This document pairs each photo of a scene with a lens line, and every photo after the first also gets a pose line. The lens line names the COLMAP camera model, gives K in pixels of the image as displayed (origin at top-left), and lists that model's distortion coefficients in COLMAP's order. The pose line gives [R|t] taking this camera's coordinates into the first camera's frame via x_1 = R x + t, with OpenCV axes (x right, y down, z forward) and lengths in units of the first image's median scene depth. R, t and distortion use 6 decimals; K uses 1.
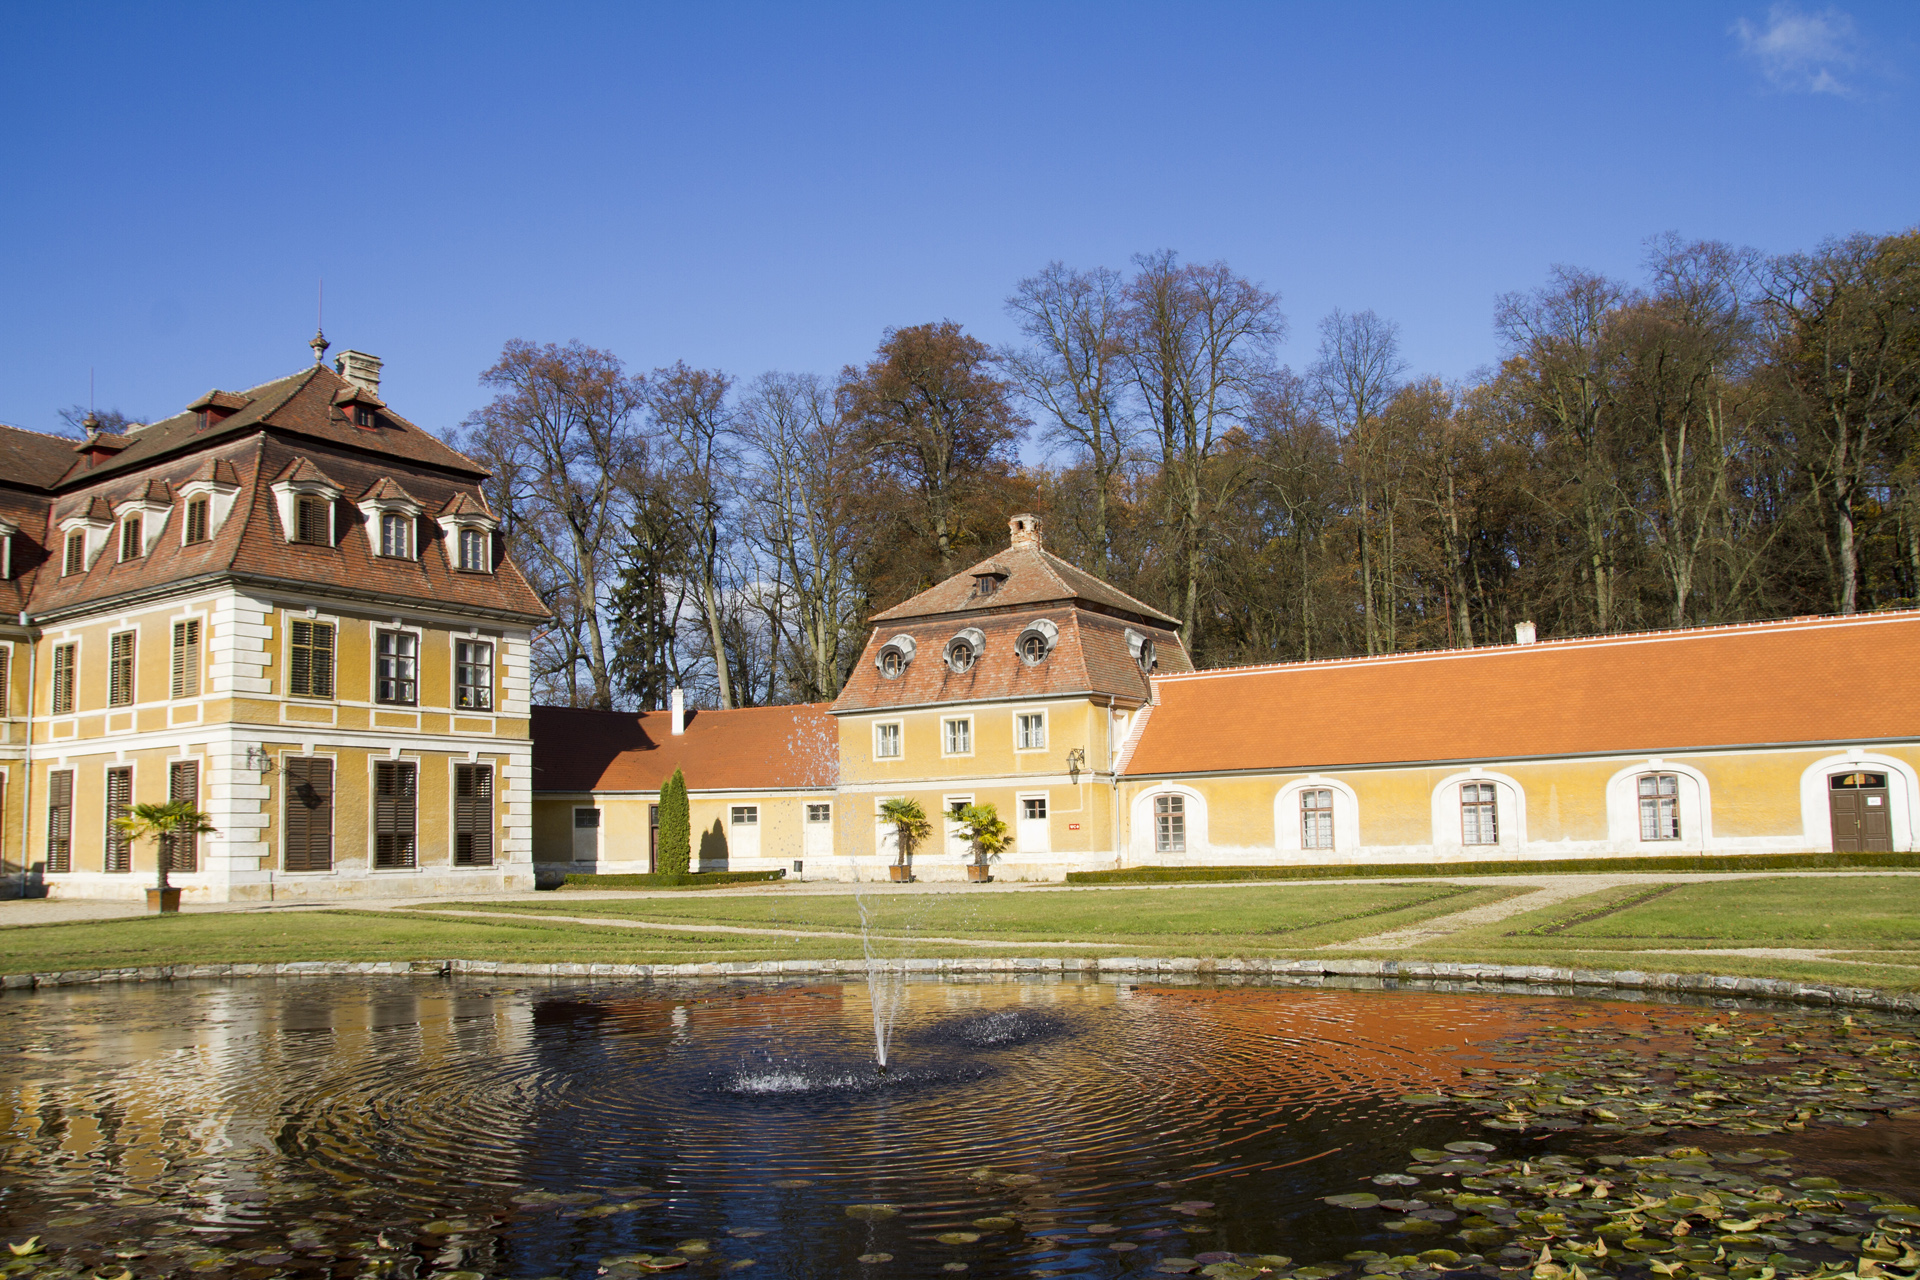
lens RADIAL K [[1507.9, 0, 940.3], [0, 1507.9, 674.6], [0, 0, 1]] dist [-0.104987, 0.052732]
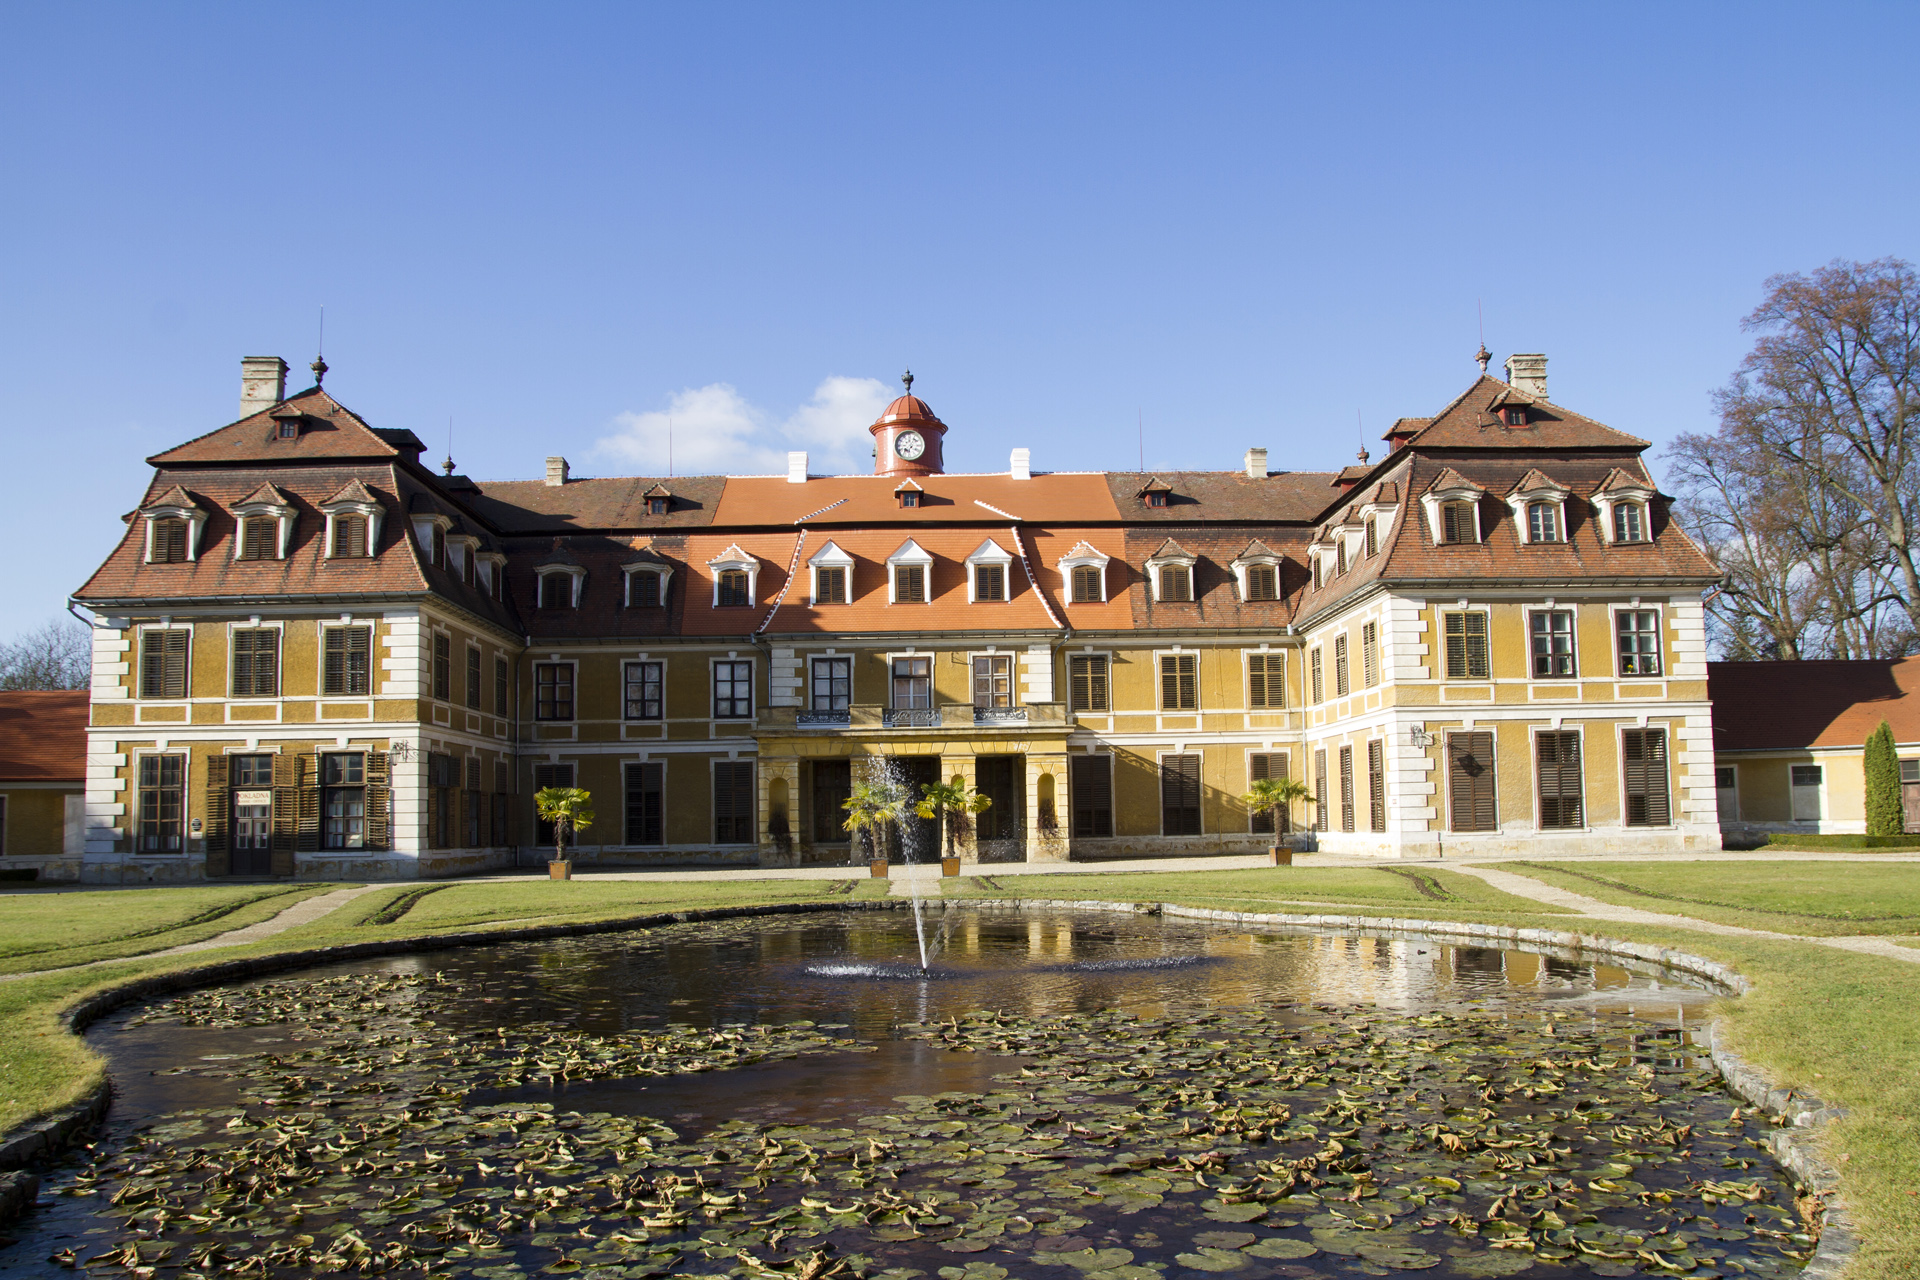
lens RADIAL K [[1507.9, 0, 959.2], [0, 1507.9, 682.1], [0, 0, 1]] dist [-0.104987, 0.052732]
pose [[0.571563, -0.064184, -0.818044, 0.265267], [0.094156, 0.995481, -0.012320, -0.004383], [0.815138, -0.069982, 0.575023, 0.024515]]
